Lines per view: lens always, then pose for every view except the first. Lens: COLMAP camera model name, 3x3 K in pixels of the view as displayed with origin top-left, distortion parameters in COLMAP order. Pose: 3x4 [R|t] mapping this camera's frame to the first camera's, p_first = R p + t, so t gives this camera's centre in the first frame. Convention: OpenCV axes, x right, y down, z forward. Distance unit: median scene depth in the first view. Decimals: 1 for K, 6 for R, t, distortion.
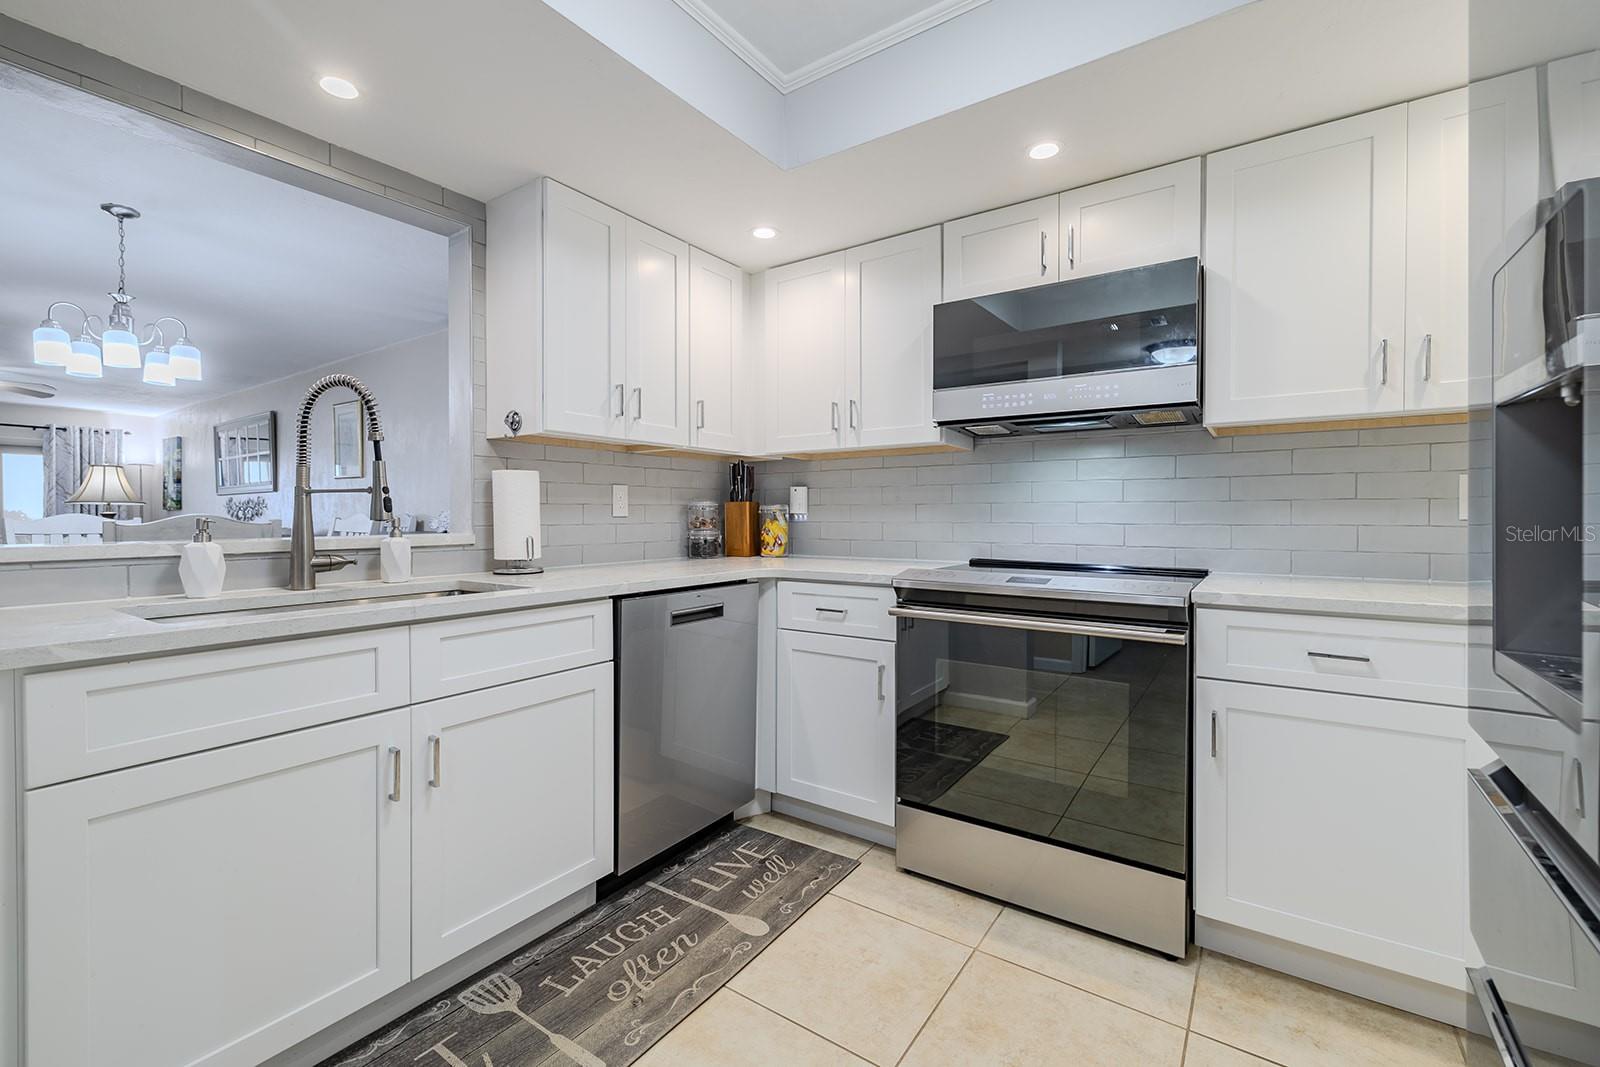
lens RADIAL K [[671.4, 0, 808.1], [0, 671.4, 520.7], [0, 0, 1]] dist [-0.001041, 0.000011]
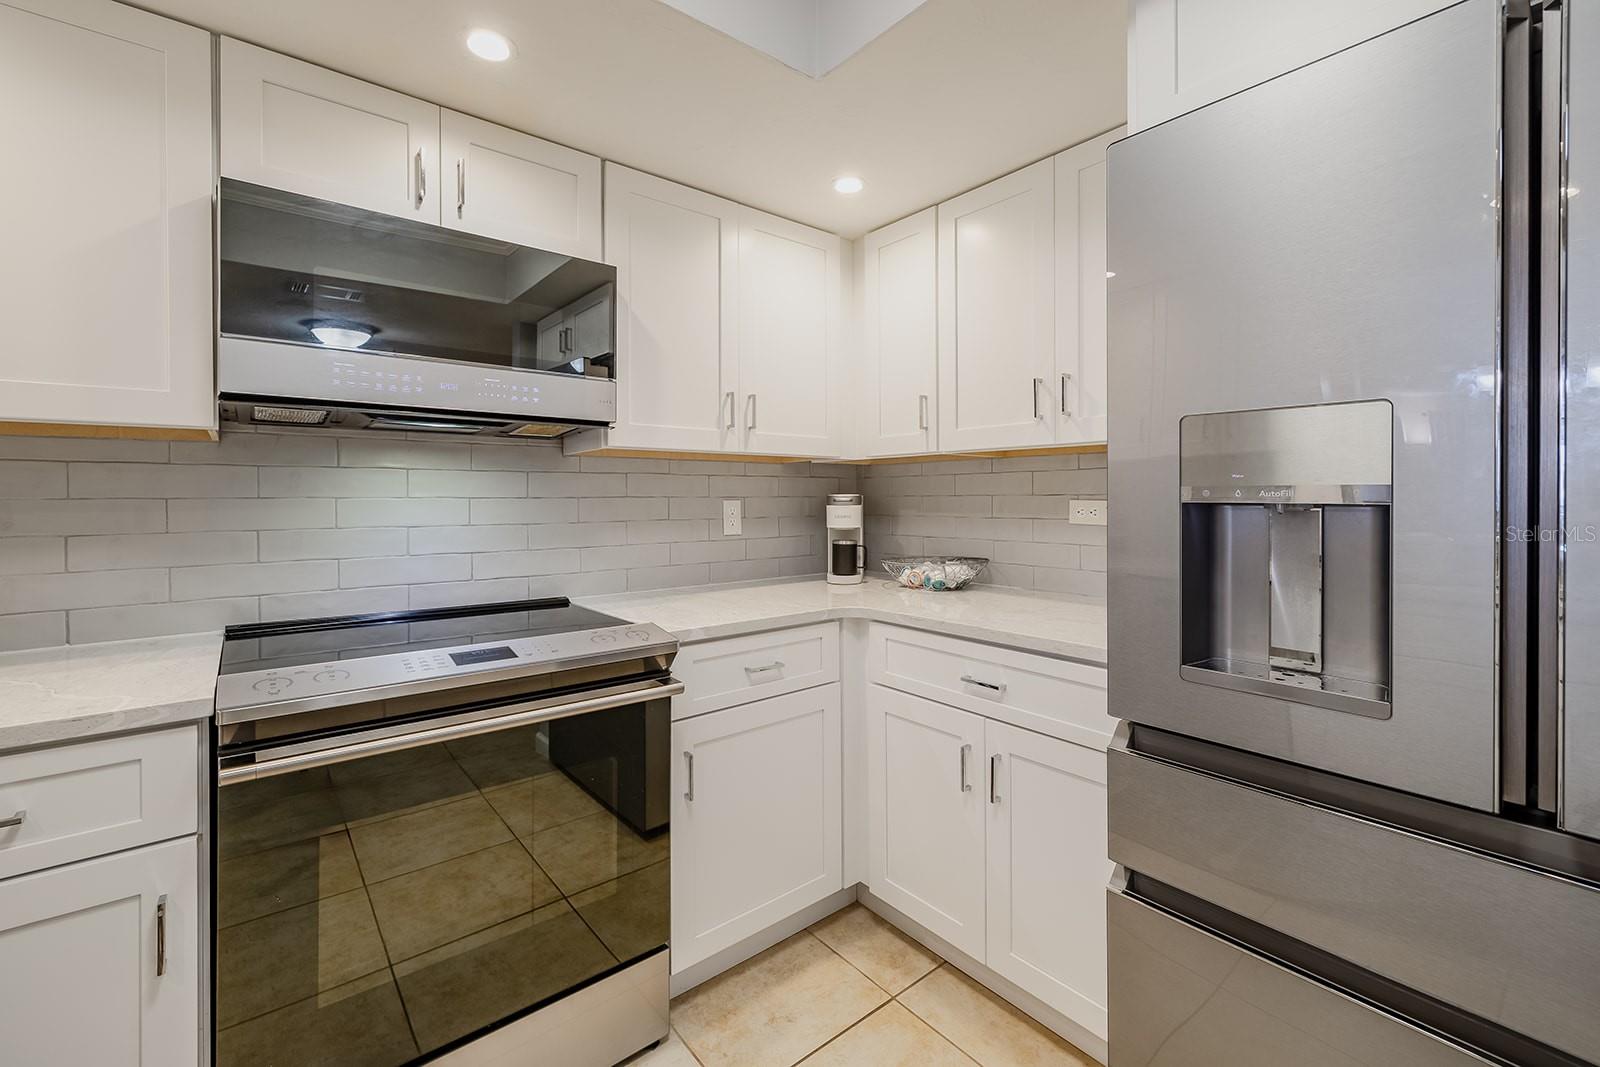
lens RADIAL K [[671.4, 0, 782.6], [0, 671.4, 499.8], [0, 0, 1]] dist [-0.001041, 0.000011]
pose [[0.294624, -0.000429, 0.955613, -0.199236], [0.011284, 0.999932, -0.003030, -0.054119], [-0.955547, 0.011676, 0.294609, 0.419636]]
